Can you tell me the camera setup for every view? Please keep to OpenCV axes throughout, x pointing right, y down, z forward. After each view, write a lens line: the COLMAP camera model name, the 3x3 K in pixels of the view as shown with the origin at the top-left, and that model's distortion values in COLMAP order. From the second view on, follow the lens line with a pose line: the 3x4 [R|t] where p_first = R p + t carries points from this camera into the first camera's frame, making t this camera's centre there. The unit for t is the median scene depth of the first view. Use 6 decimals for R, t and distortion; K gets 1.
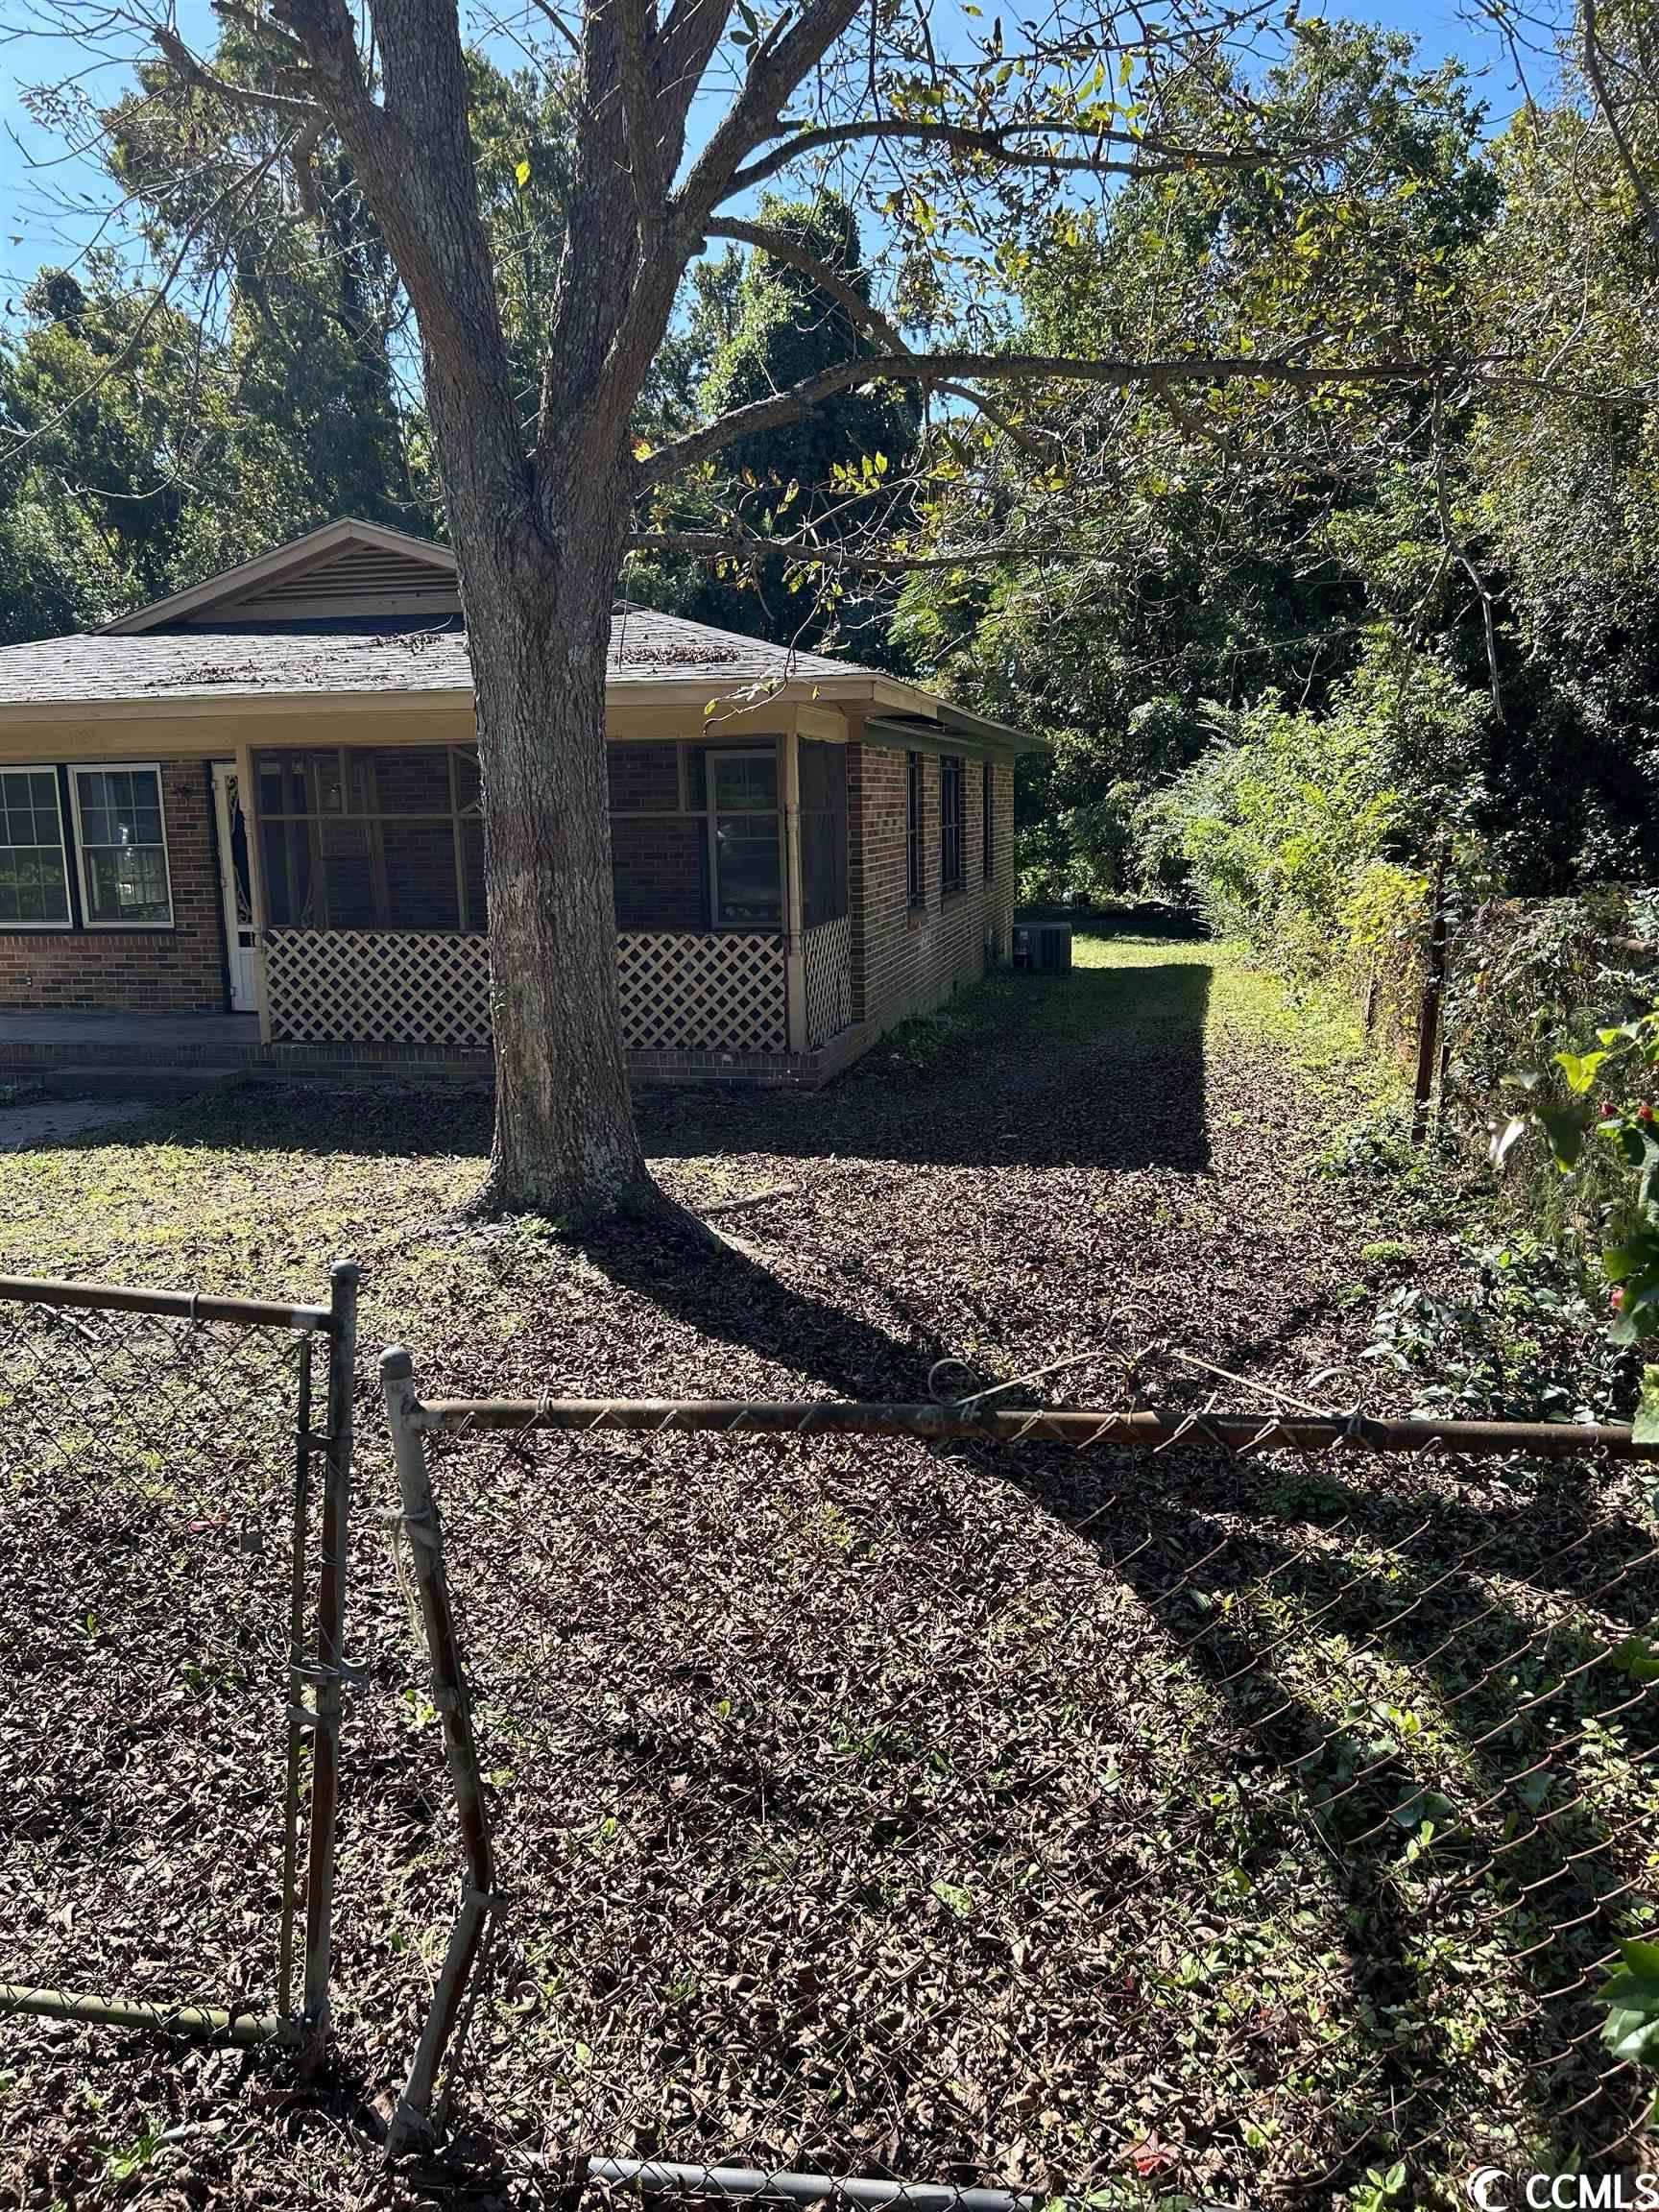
lens RADIAL K [[1673.6, 0, 829.5], [0, 1673.6, 1104.4], [0, 0, 1]] dist [0.055300, -0.056685]
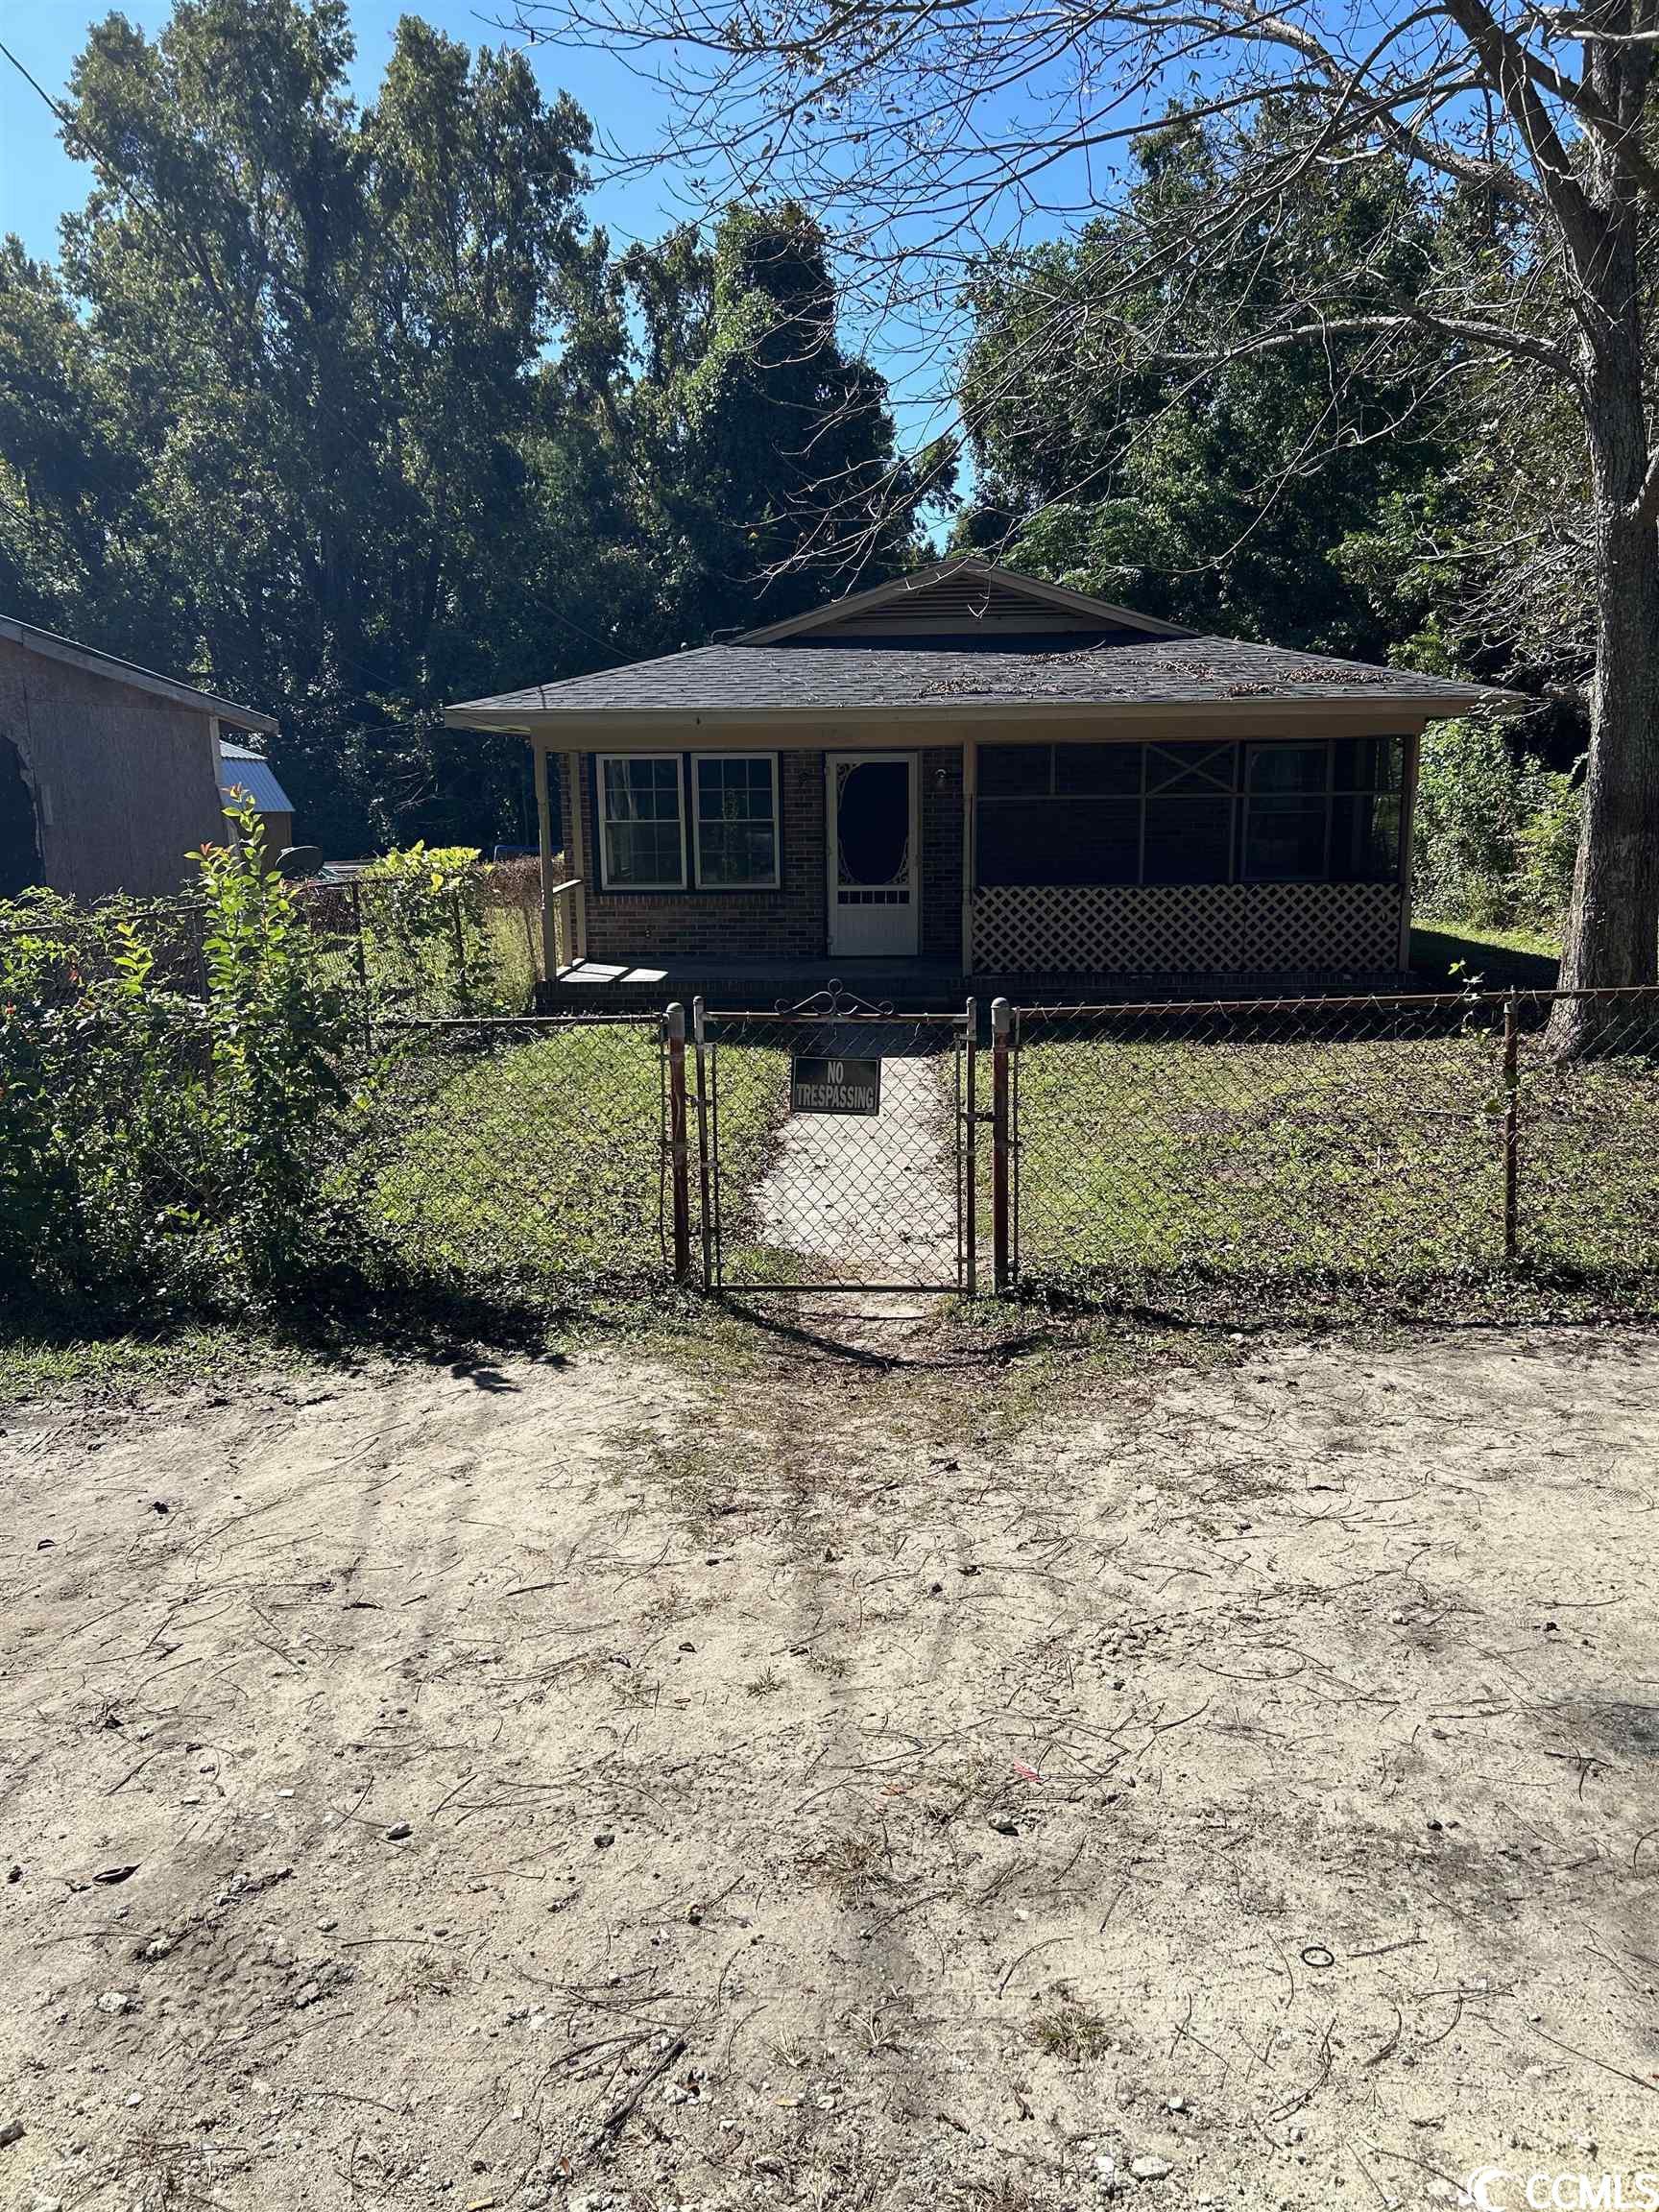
lens RADIAL K [[1673.6, 0, 832.4], [0, 1673.6, 1109.8], [0, 0, 1]] dist [0.055300, -0.056685]
pose [[0.977822, -0.036726, 0.206192, -0.638467], [0.032115, 0.999155, 0.025667, 0.026963], [-0.206960, -0.018476, 0.978175, -0.205020]]
